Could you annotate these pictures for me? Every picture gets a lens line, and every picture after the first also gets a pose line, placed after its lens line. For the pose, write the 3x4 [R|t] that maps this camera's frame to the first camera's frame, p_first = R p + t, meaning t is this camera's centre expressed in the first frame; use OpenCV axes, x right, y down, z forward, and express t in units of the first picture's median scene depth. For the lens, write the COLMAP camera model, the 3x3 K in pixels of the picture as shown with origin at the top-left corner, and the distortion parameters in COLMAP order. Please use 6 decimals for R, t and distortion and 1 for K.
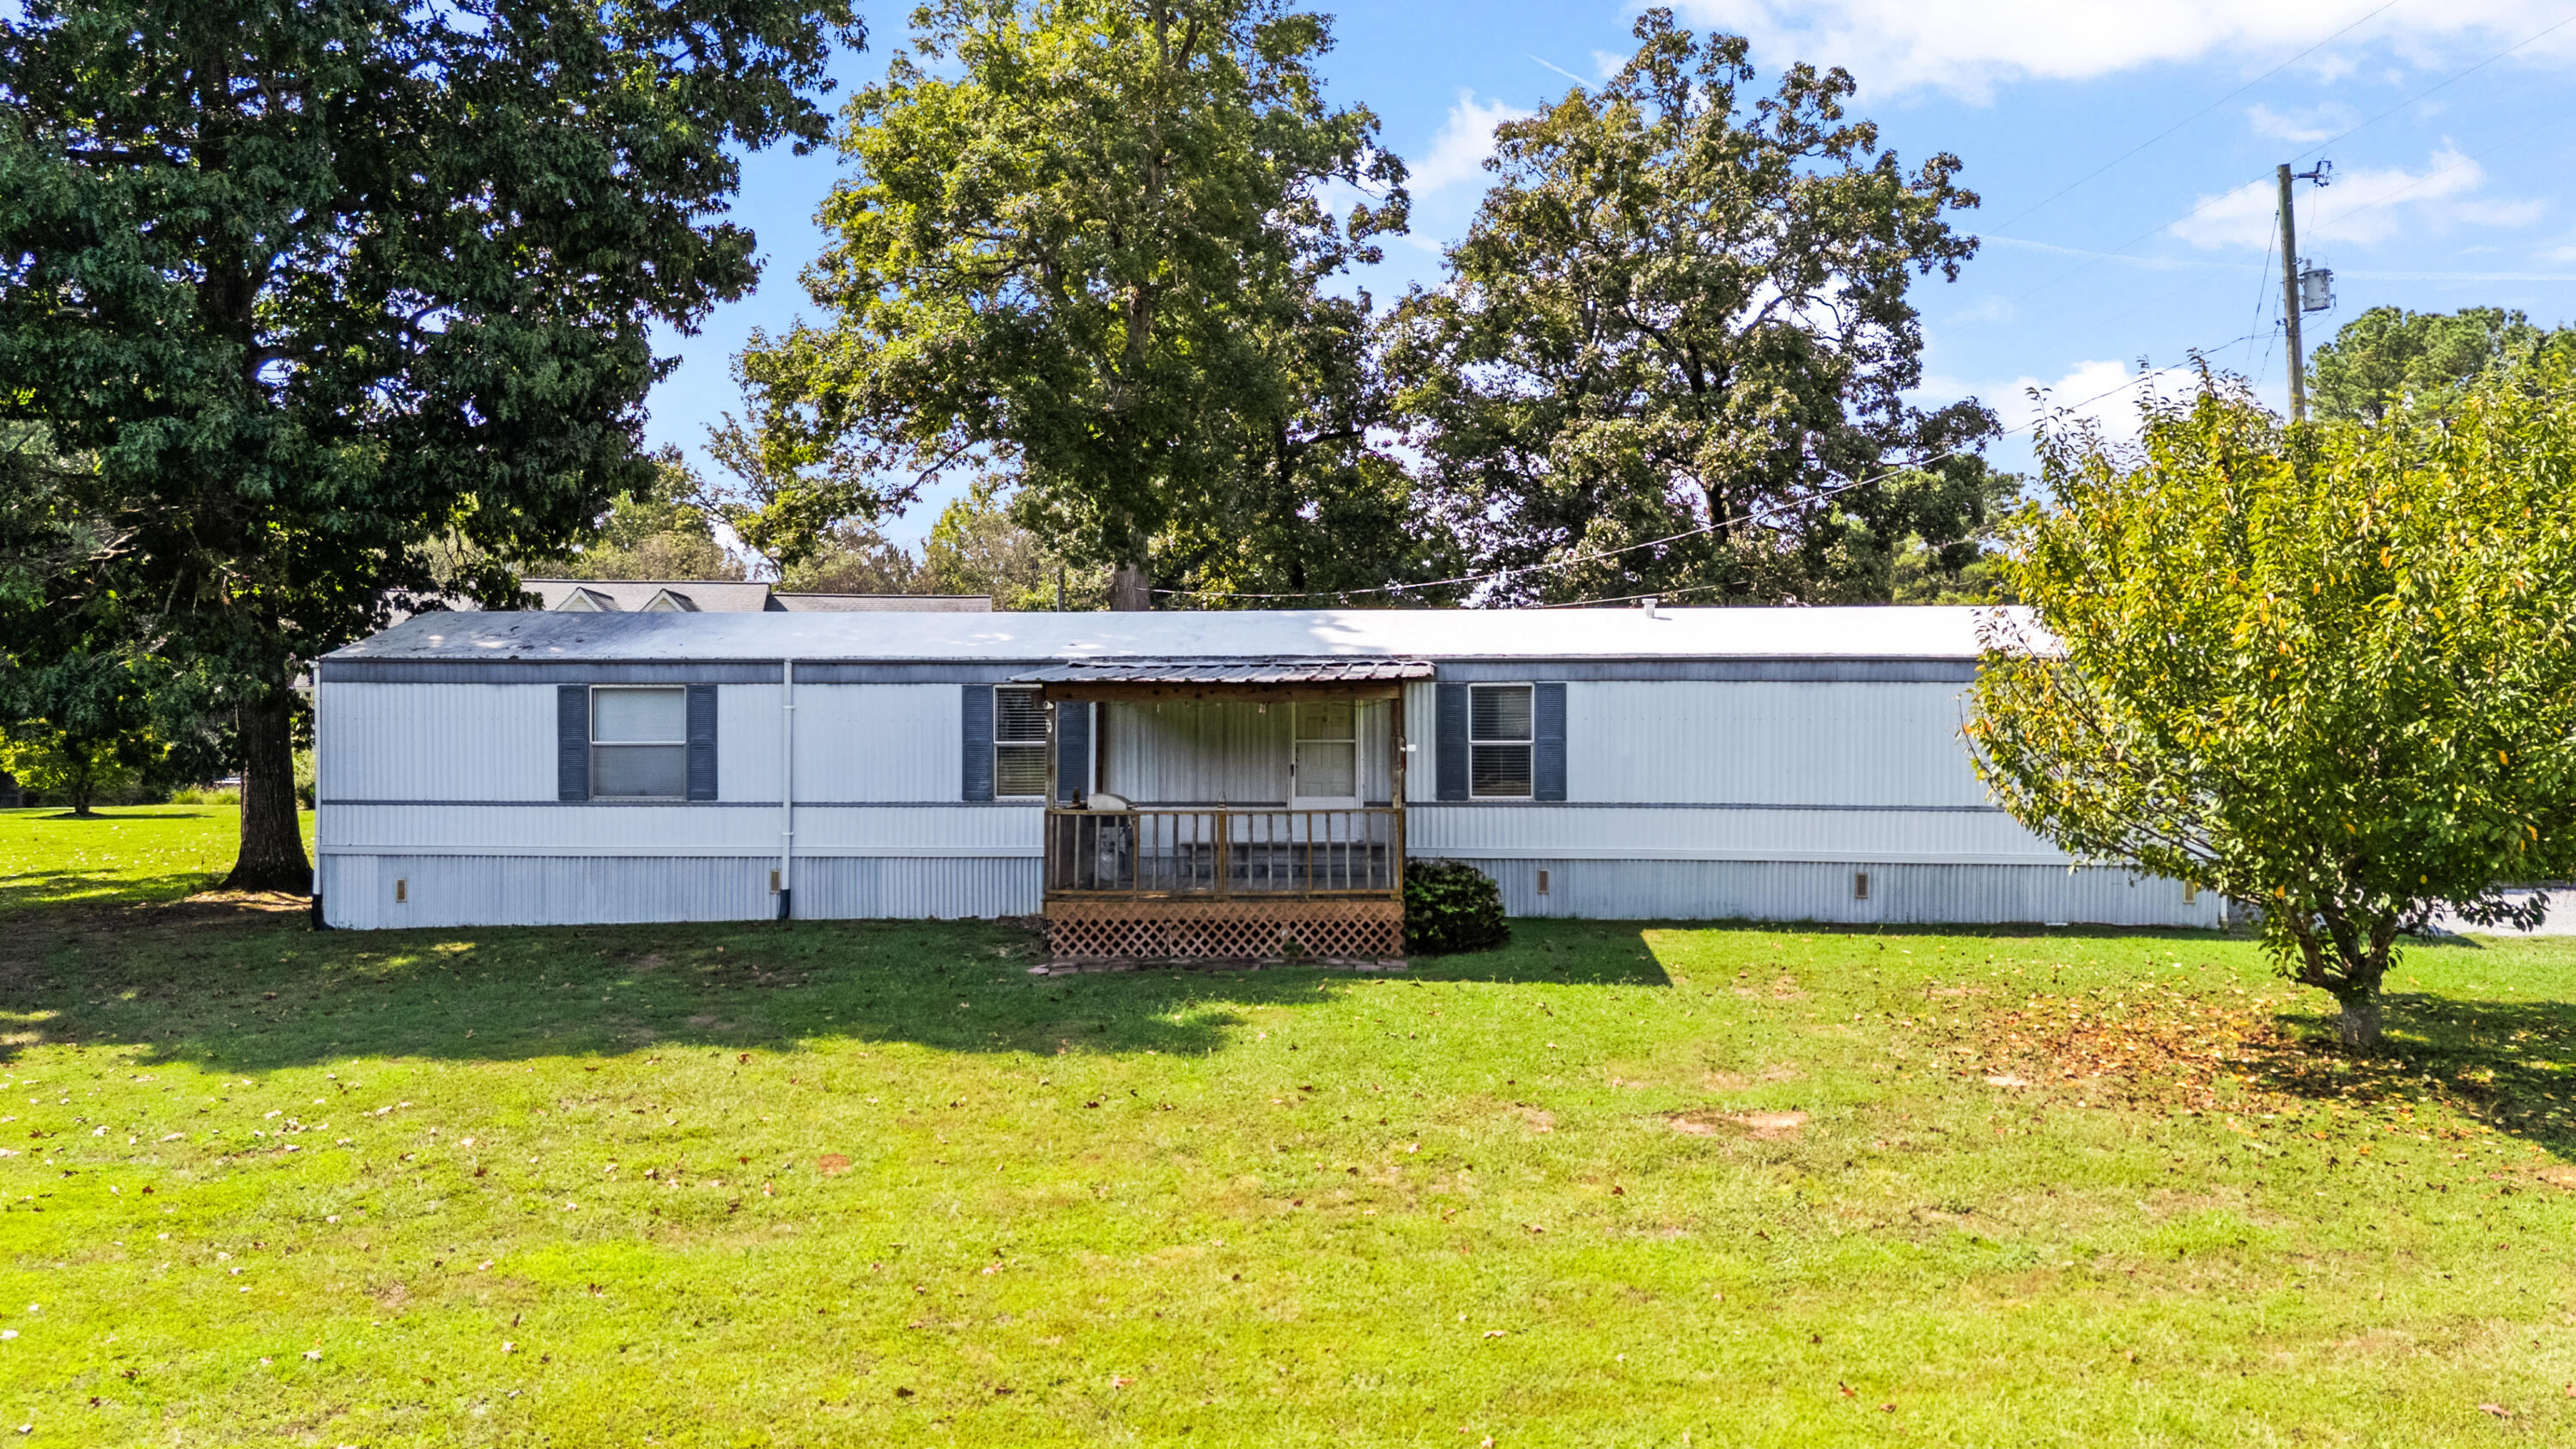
lens RADIAL K [[1874.7, 0, 1285.8], [0, 1874.7, 729.2], [0, 0, 1]] dist [0.031612, -0.002019]
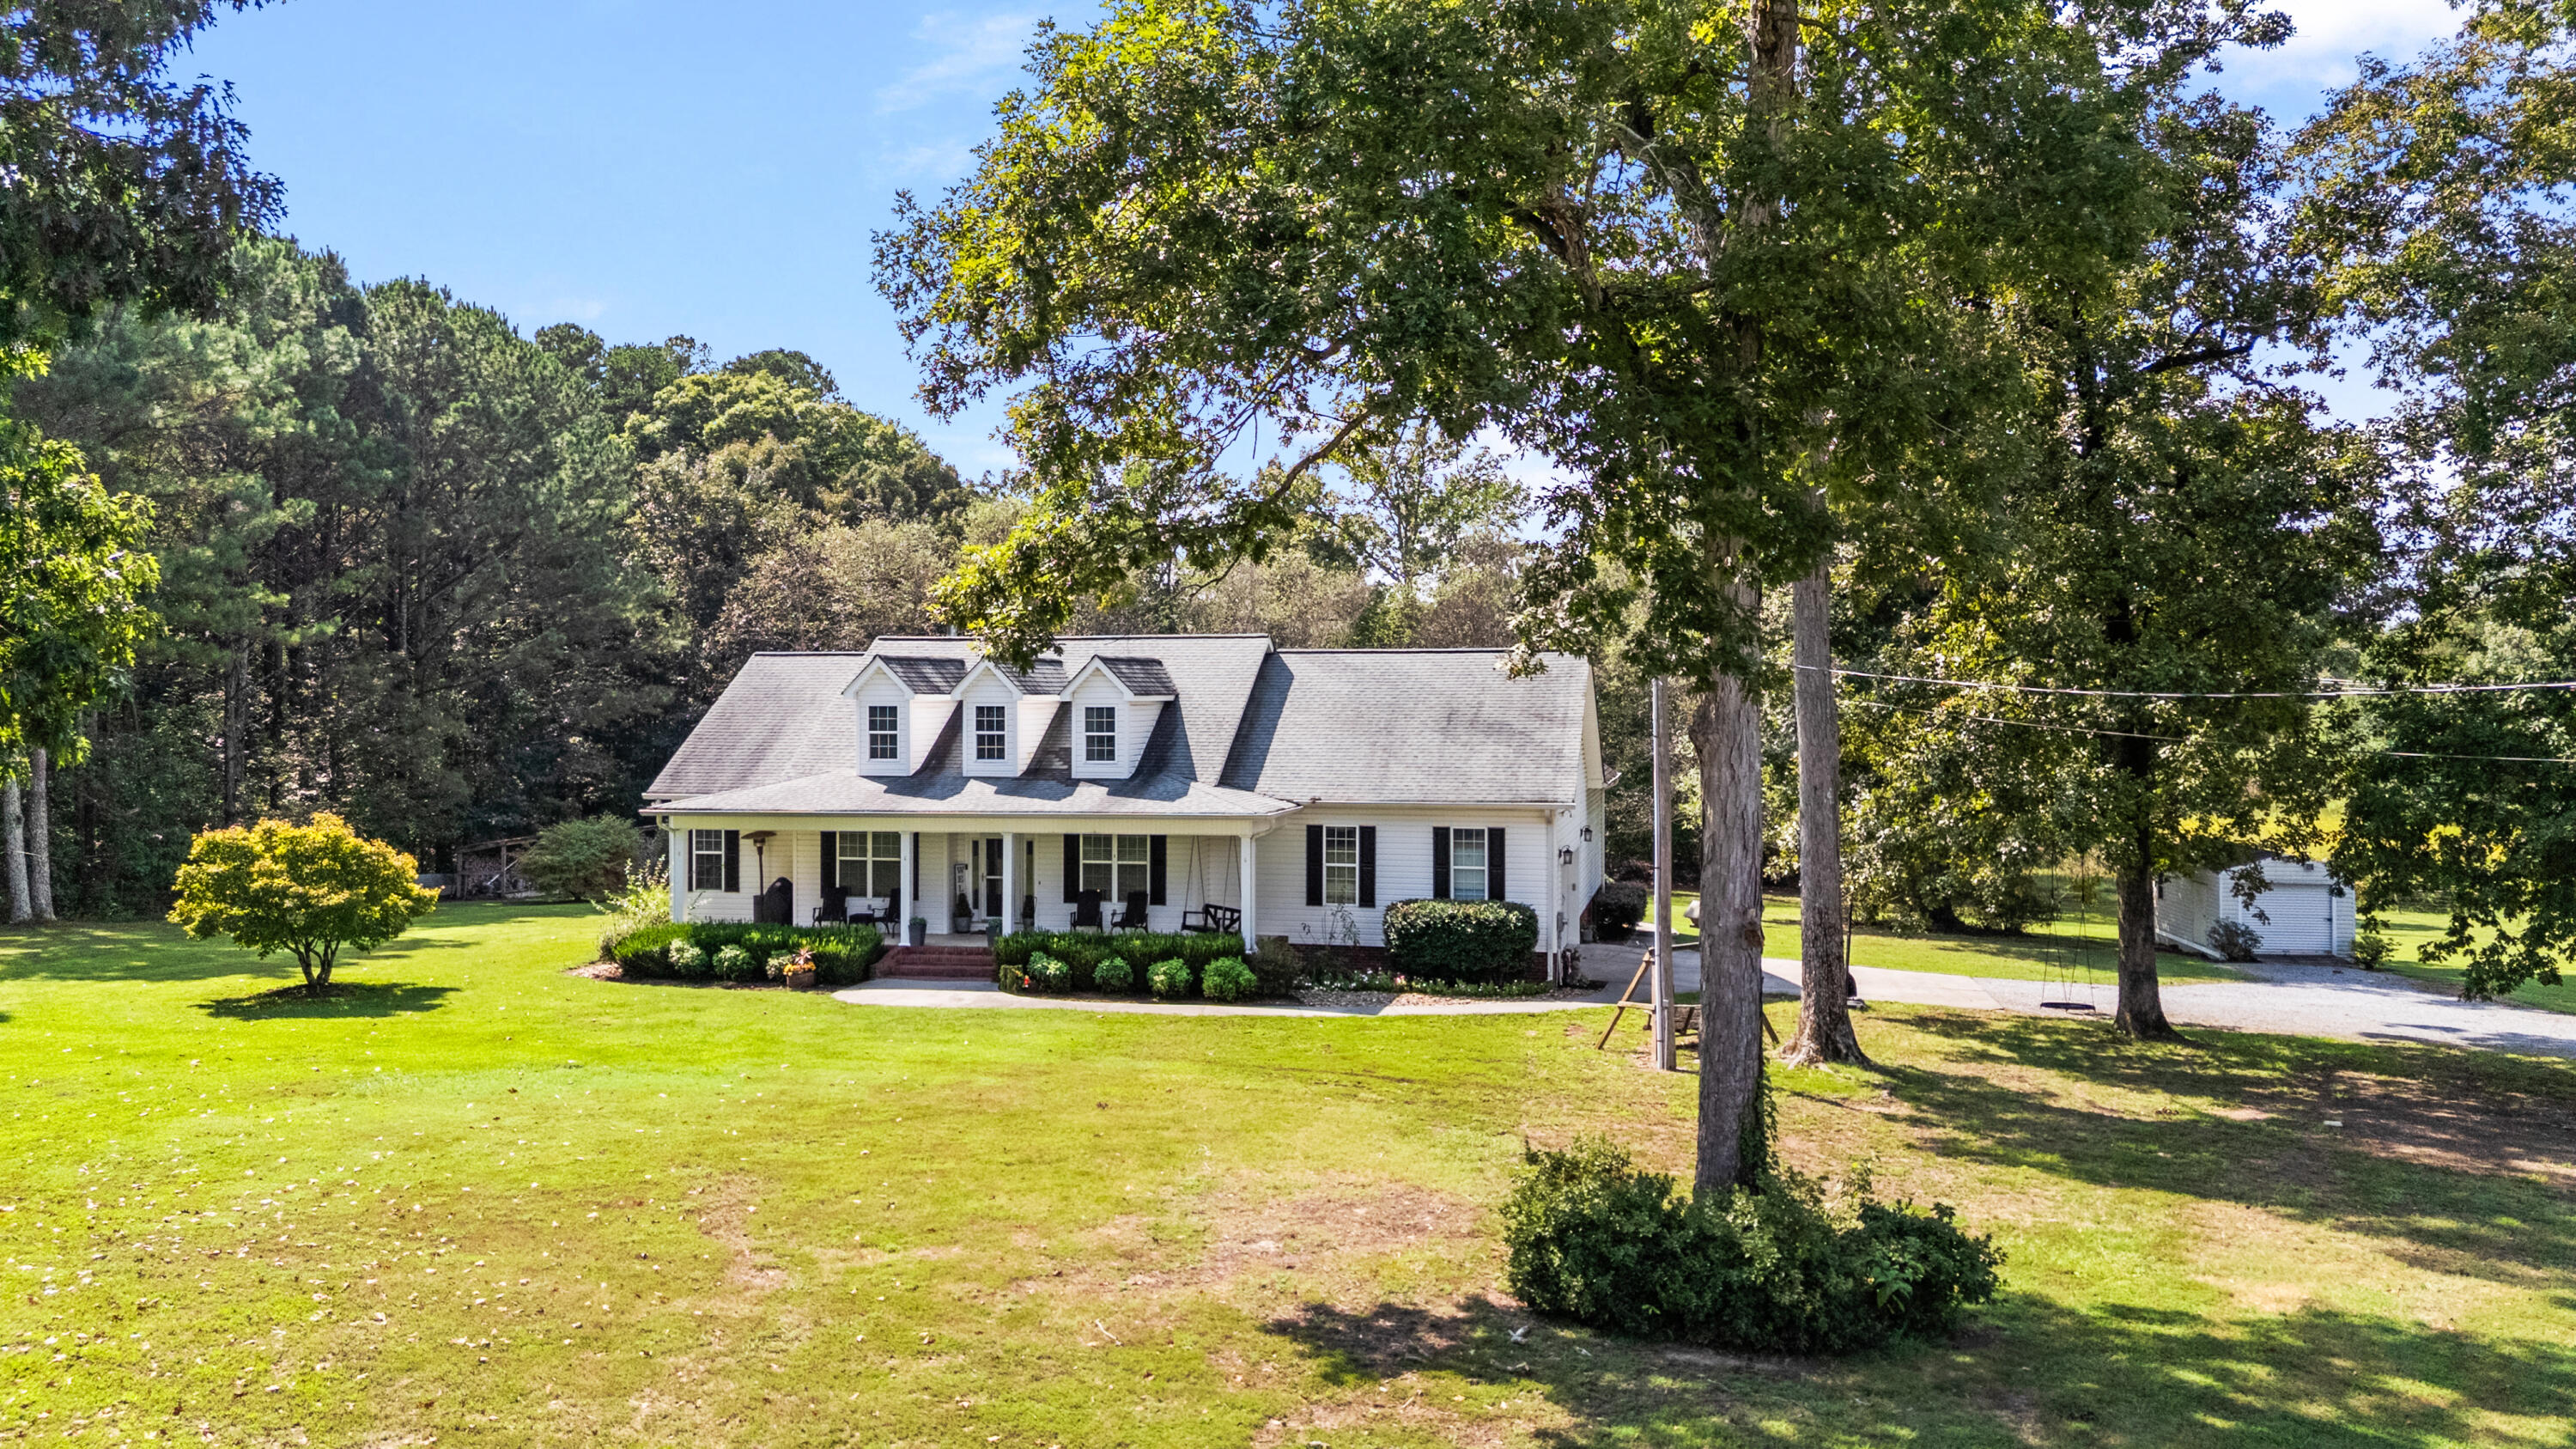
lens RADIAL K [[1874.7, 0, 1277.5], [0, 1874.7, 733.5], [0, 0, 1]] dist [0.031612, -0.002019]
pose [[0.925774, 0.007297, -0.378006, -0.013085], [-0.004102, 0.999949, 0.009257, -0.050292], [0.378054, -0.007019, 0.925757, 0.385931]]
